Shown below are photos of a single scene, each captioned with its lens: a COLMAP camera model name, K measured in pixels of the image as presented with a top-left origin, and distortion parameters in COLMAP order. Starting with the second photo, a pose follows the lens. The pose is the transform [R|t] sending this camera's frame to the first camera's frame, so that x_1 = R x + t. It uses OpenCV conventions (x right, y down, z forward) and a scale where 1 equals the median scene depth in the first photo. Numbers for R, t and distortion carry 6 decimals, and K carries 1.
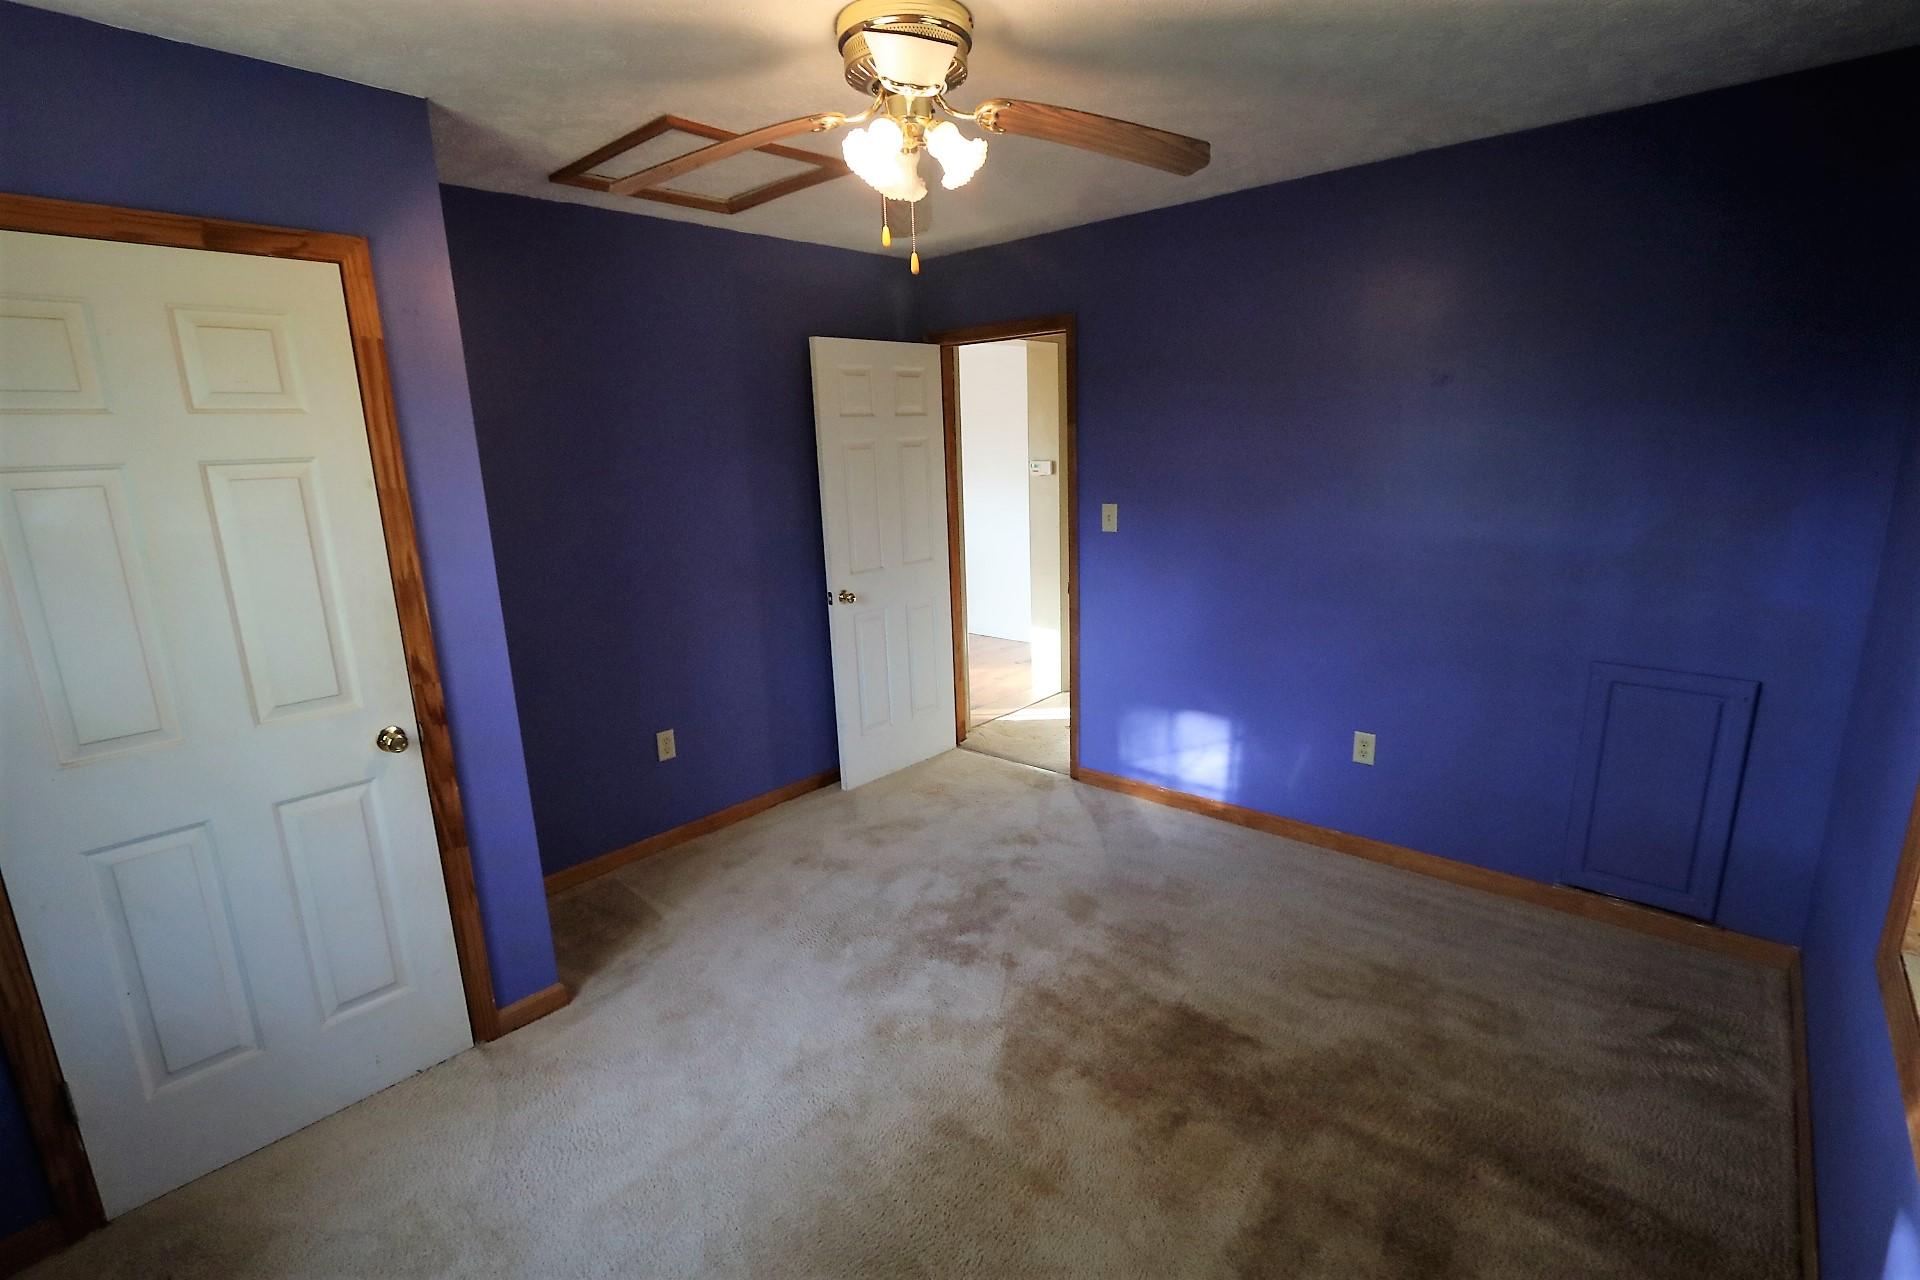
lens RADIAL K [[885.9, 0, 949.9], [0, 885.9, 649.1], [0, 0, 1]] dist [-0.020863, 0.004142]
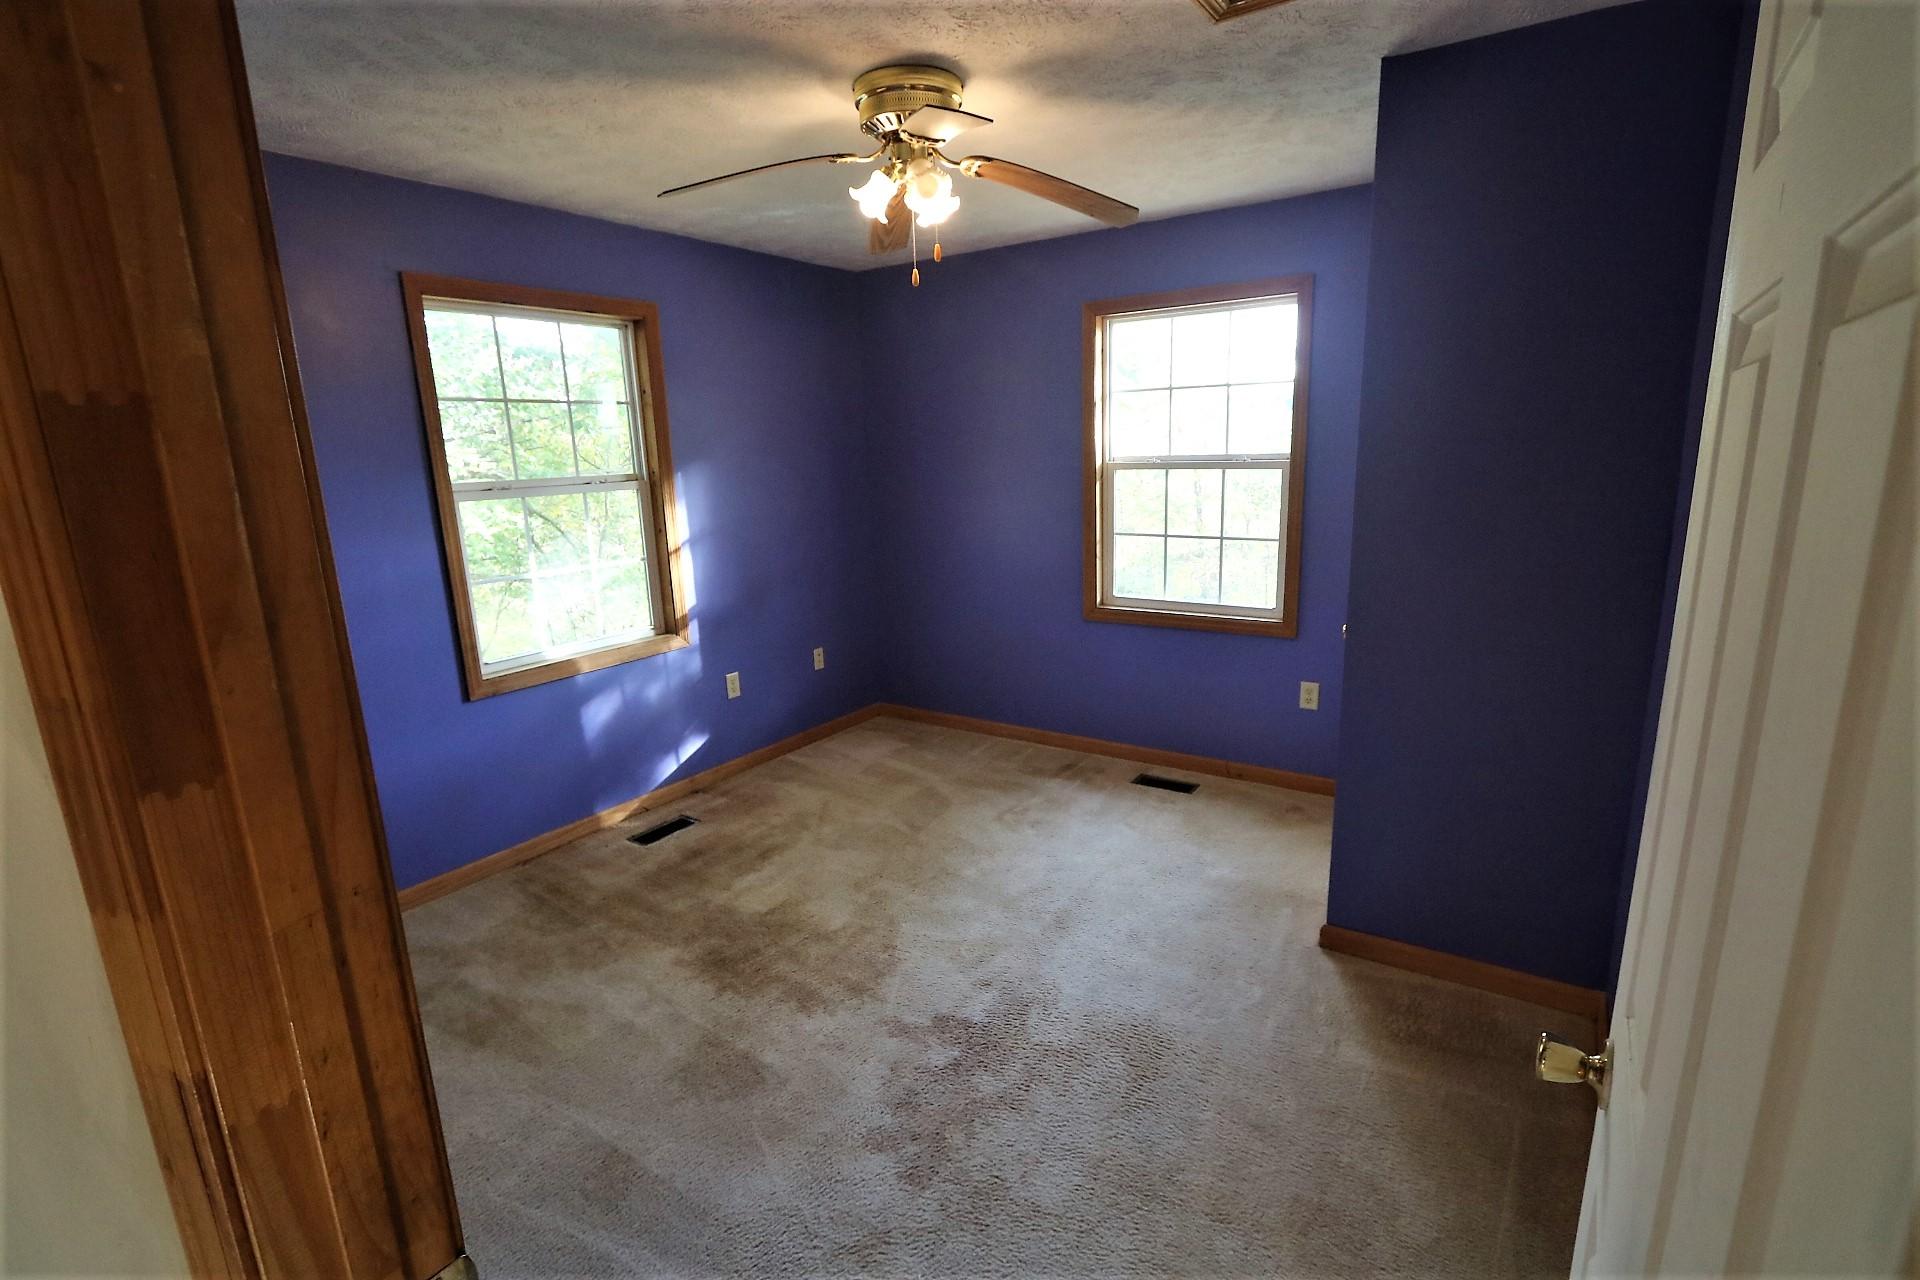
lens RADIAL K [[885.9, 0, 949.4], [0, 885.9, 647.6], [0, 0, 1]] dist [-0.020863, 0.004142]
pose [[-0.988064, 0.097311, -0.119418, 0.082110], [0.034776, 0.896104, 0.442479, -0.385606], [0.150069, 0.433045, -0.888792, 1.729320]]
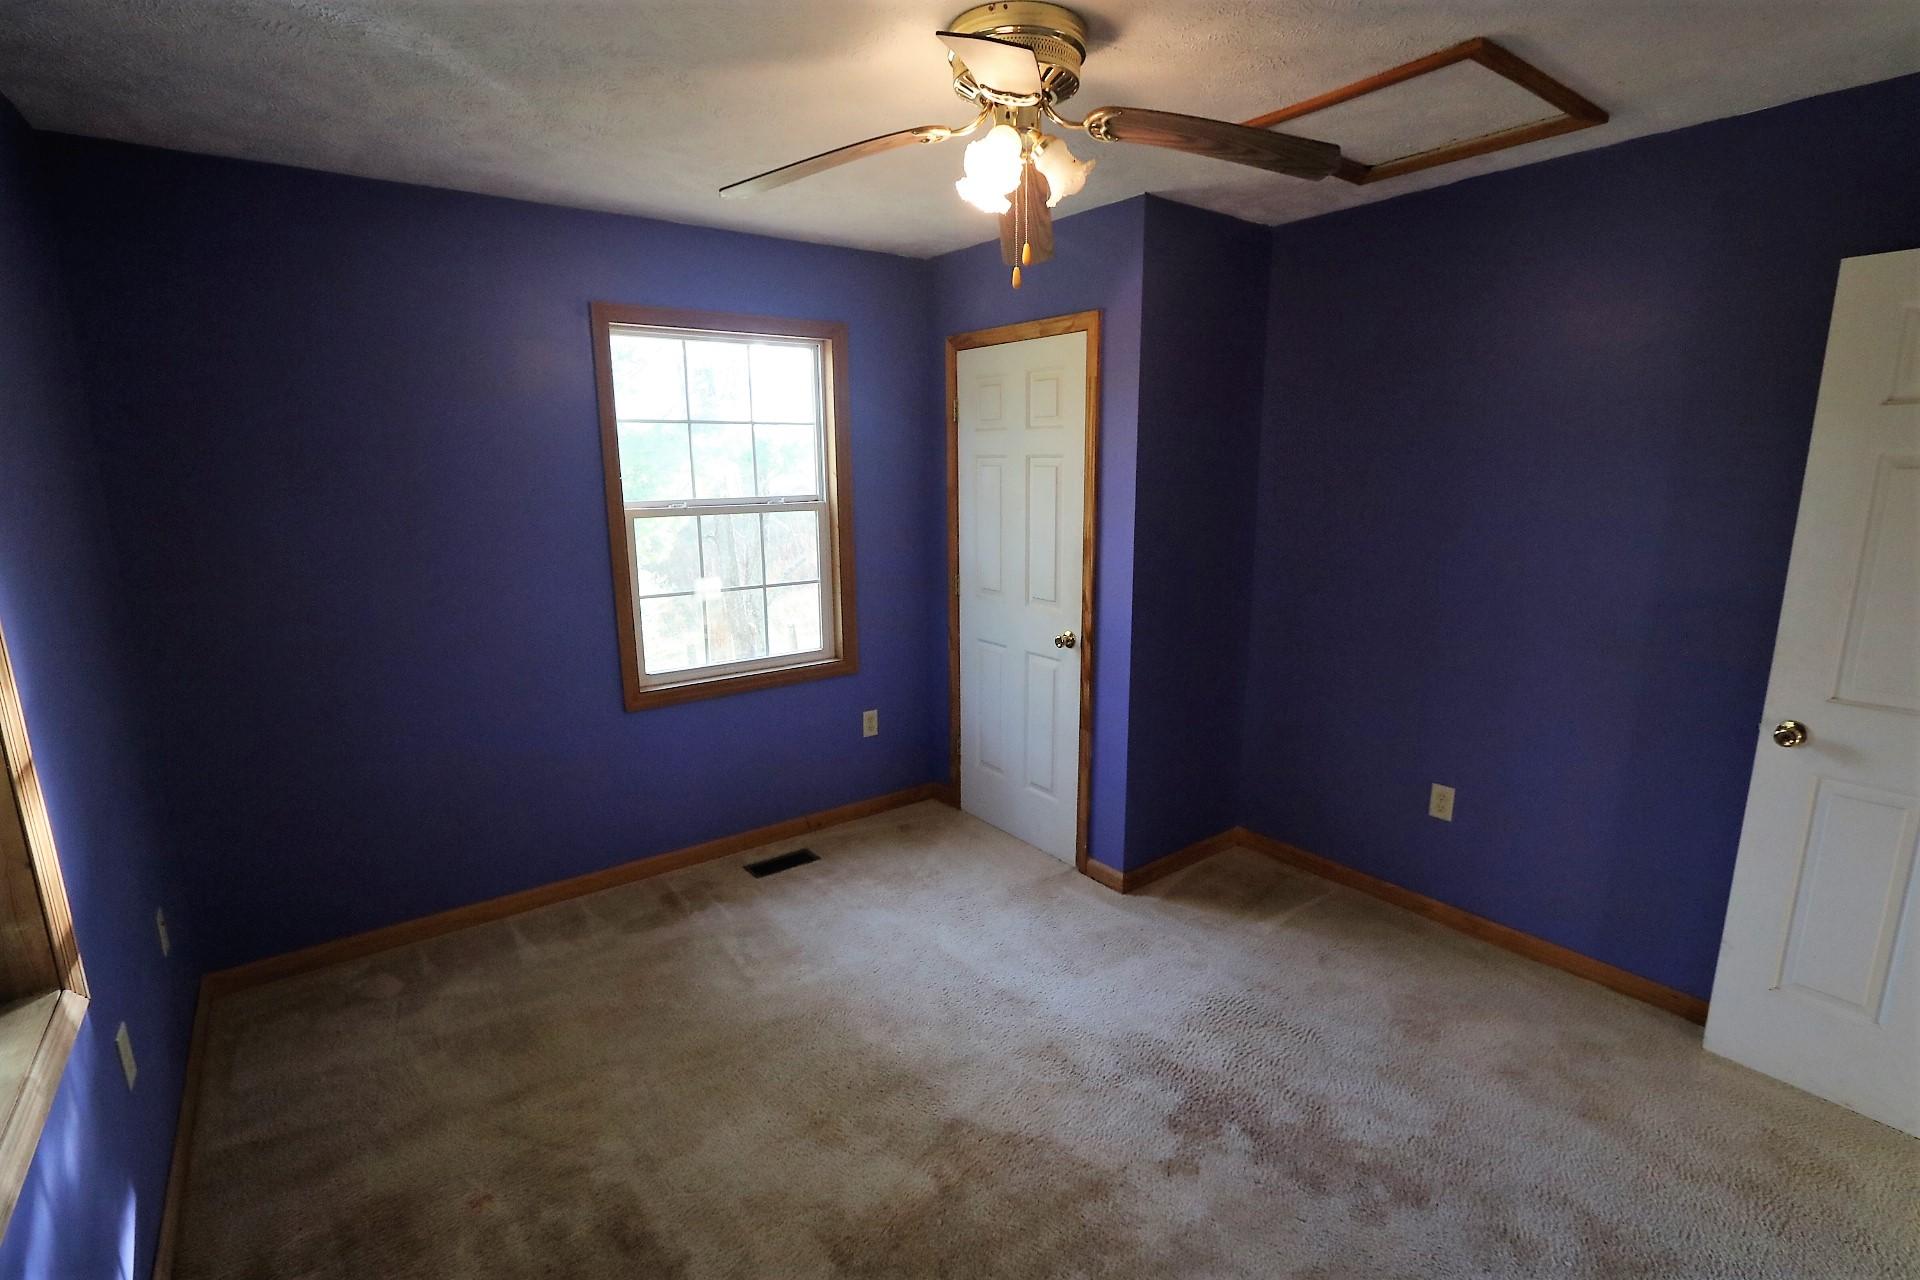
lens RADIAL K [[885.9, 0, 969.9], [0, 885.9, 646.7], [0, 0, 1]] dist [-0.020863, 0.004142]
pose [[-0.183025, 0.237639, -0.953955, 0.738134], [-0.212577, 0.937823, 0.274406, -0.231181], [0.959850, 0.253012, -0.121129, 0.869145]]
